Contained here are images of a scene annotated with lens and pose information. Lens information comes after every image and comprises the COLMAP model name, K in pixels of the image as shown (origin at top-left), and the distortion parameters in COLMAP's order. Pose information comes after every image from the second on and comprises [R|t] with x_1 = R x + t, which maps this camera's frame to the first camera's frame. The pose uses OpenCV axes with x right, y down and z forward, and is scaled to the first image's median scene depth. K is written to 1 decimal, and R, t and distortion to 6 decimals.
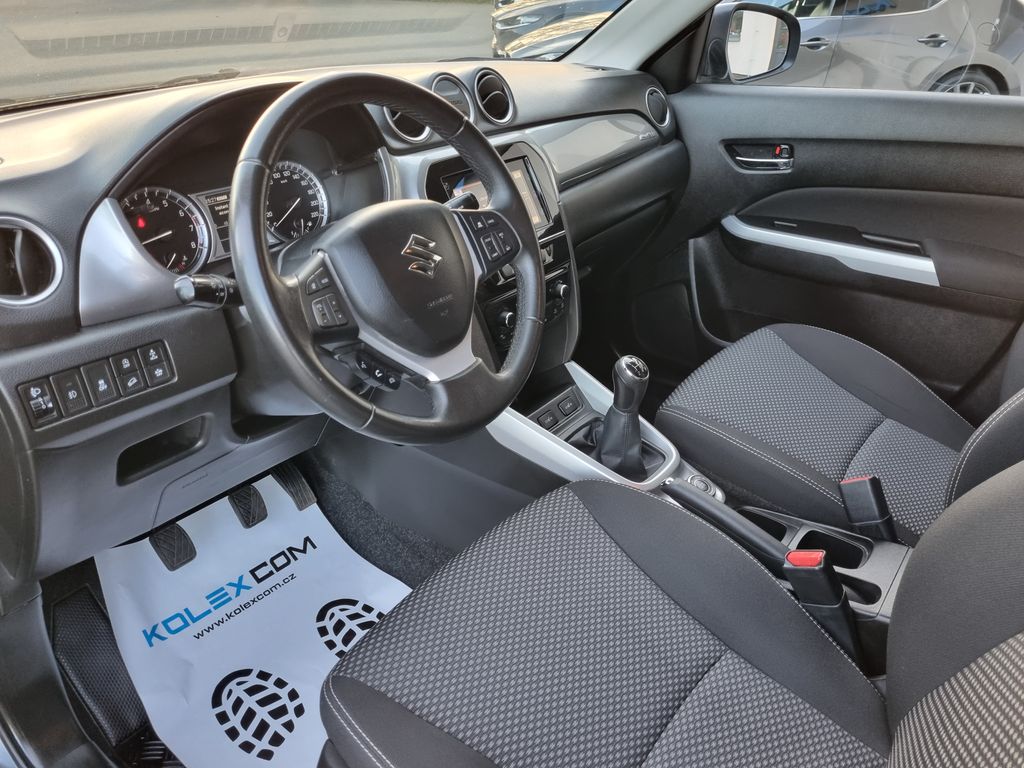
lens RADIAL K [[776.3, 0, 511.6], [0, 776.3, 389.2], [0, 0, 1]] dist [0.040724, -0.003234]
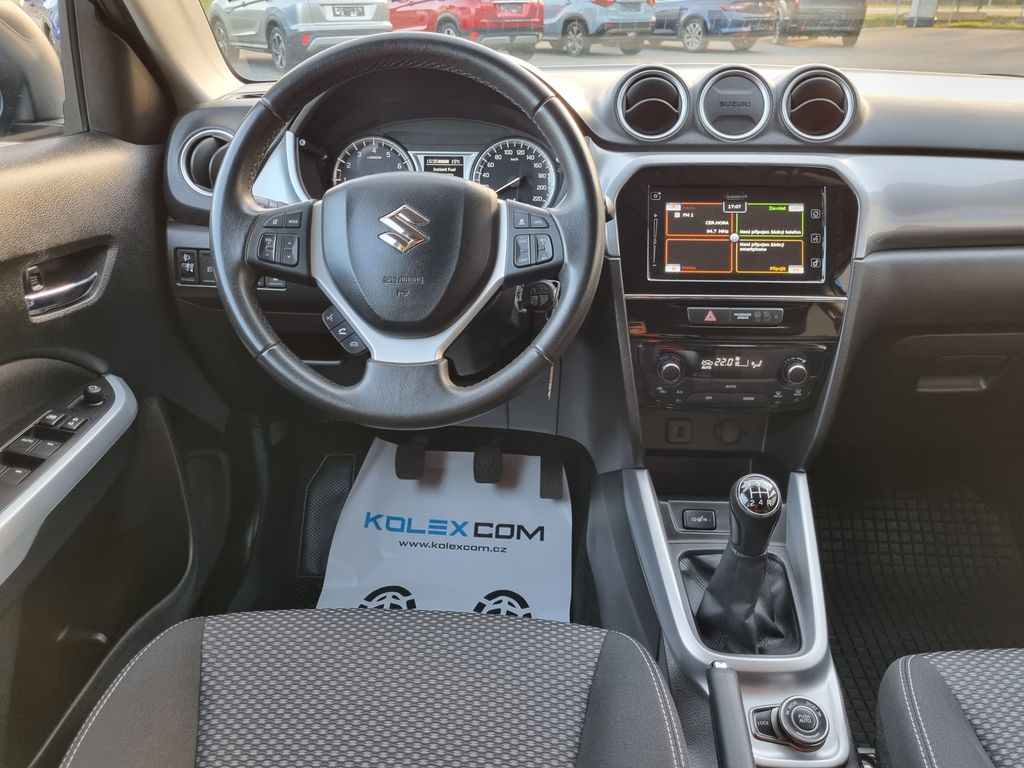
lens RADIAL K [[784.4, 0, 517.8], [0, 784.4, 390.6], [0, 0, 1]] dist [0.054035, -0.053094]
pose [[0.568203, 0.354272, -0.742722, 0.449140], [-0.383787, 0.912494, 0.141644, -0.110342], [0.727910, 0.204565, 0.654447, 0.316649]]
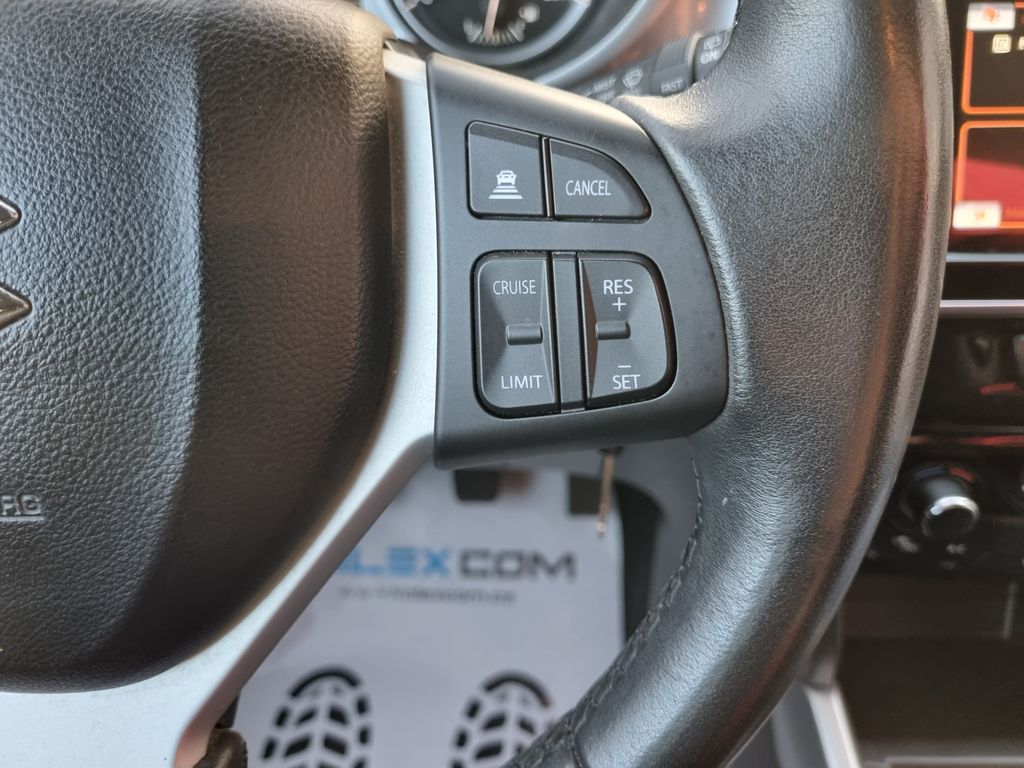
lens RADIAL K [[812.8, 0, 508.8], [0, 812.8, 373.2], [0, 0, 1]] dist [-0.018925, -0.004359]
pose [[0.568134, 0.495076, -0.657361, 0.064148], [-0.343813, 0.868540, 0.356975, -0.161289], [0.747674, 0.023200, 0.663660, 0.598162]]
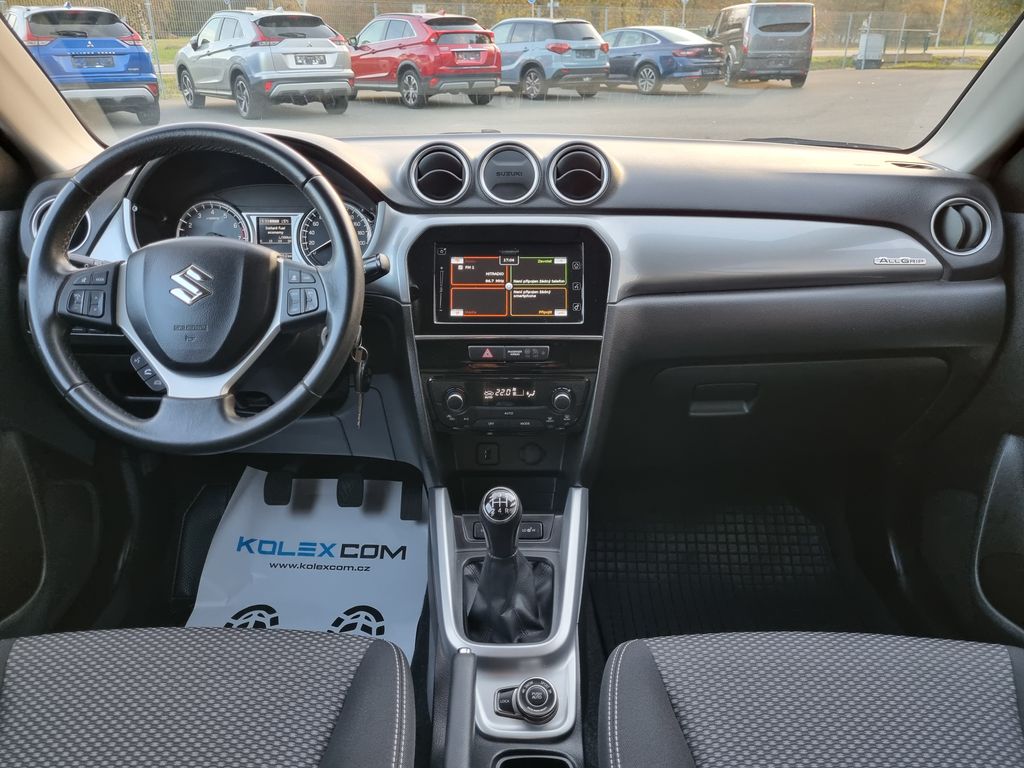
lens RADIAL K [[780.5, 0, 513.3], [0, 780.5, 382.0], [0, 0, 1]] dist [0.055361, -0.041213]
pose [[0.590778, 0.305071, -0.746936, 0.632532], [-0.370872, 0.924841, 0.084397, -0.188154], [0.716544, 0.227157, 0.659518, 0.377984]]
